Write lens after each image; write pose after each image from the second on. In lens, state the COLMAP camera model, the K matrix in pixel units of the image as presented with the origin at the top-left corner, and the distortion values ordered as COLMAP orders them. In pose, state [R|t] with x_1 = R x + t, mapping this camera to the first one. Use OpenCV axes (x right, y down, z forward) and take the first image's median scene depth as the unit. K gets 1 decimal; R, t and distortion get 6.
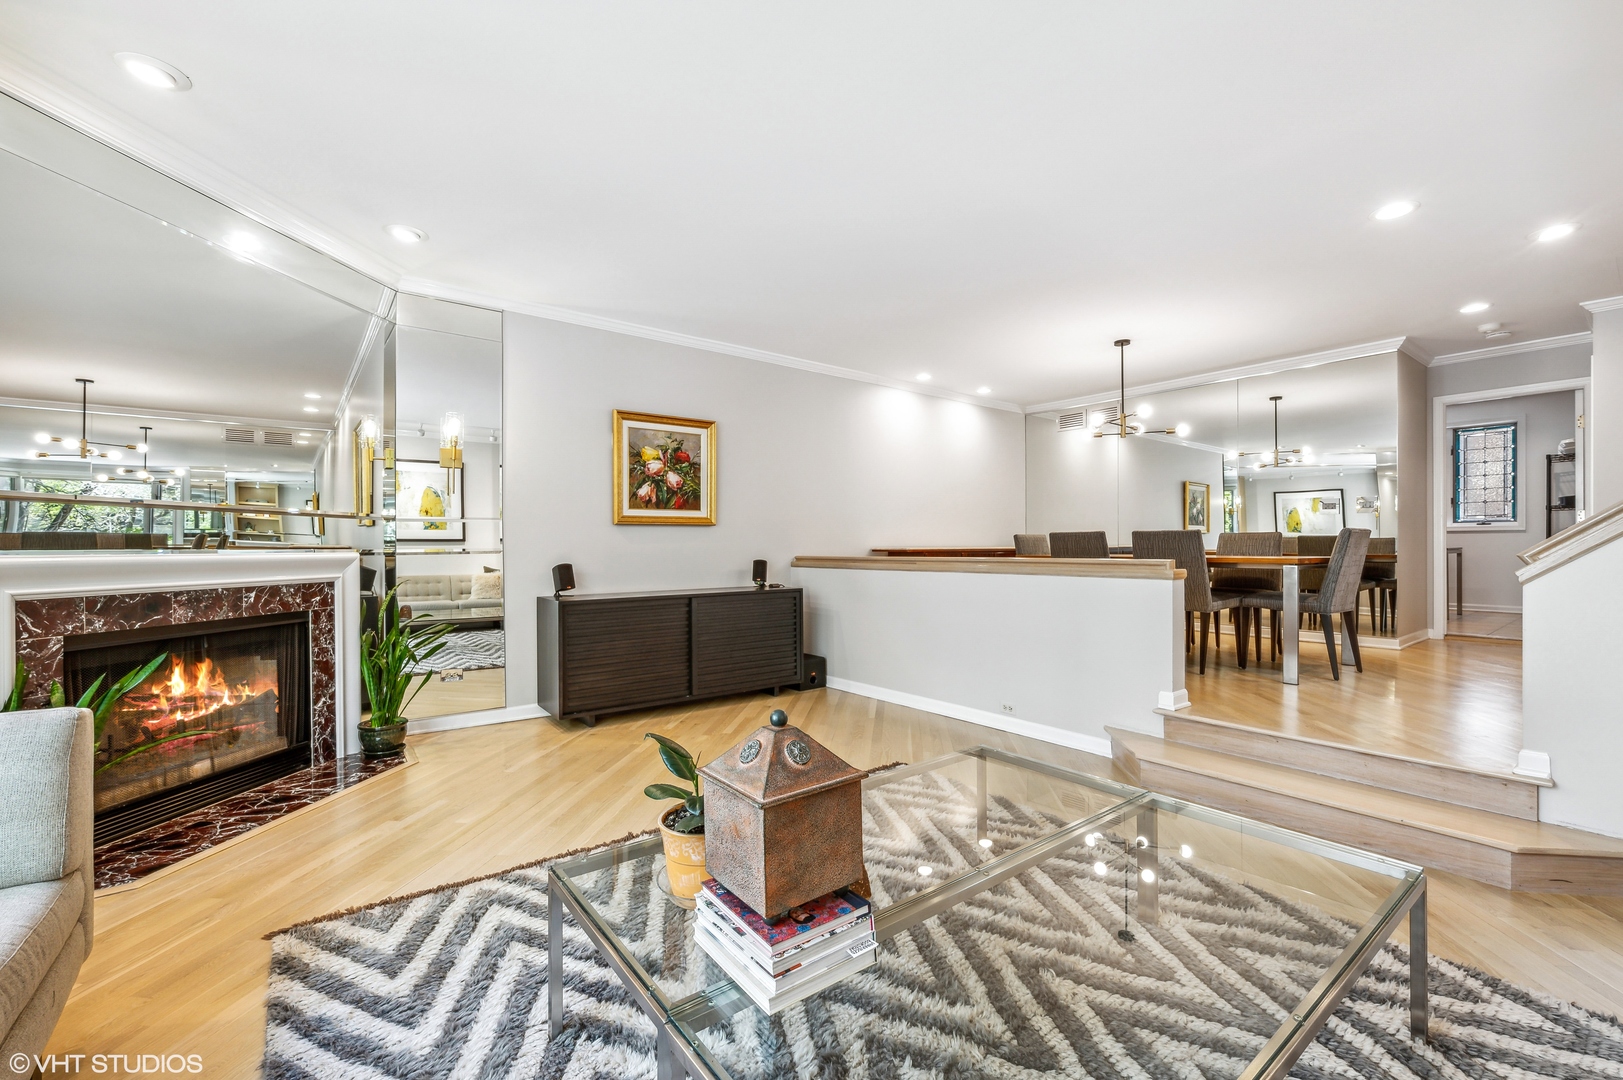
lens RADIAL K [[668.1, 0, 821.6], [0, 668.1, 546.8], [0, 0, 1]] dist [-0.006029, -0.000477]
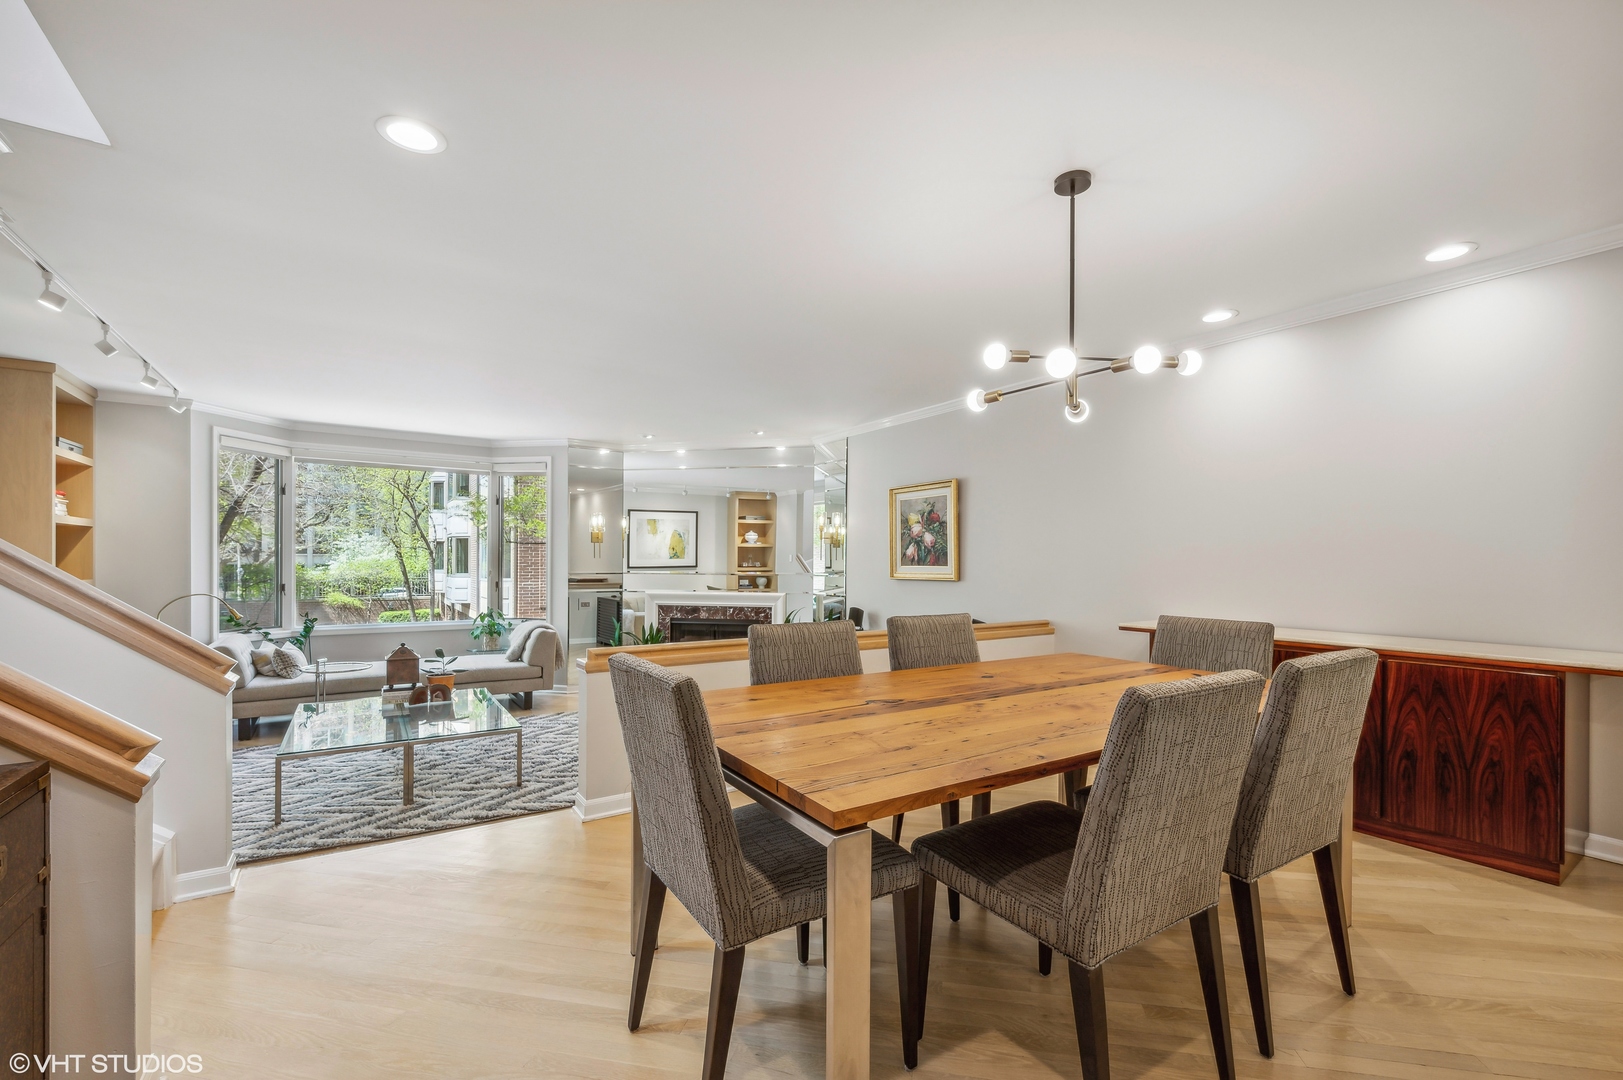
lens RADIAL K [[668.1, 0, 809.9], [0, 668.1, 555.3], [0, 0, 1]] dist [-0.006029, -0.000477]
pose [[-0.081753, -0.008774, -0.996614, 0.940953], [-0.002858, 0.999959, -0.008569, -0.065160], [0.996648, 0.002147, -0.081775, 0.920896]]
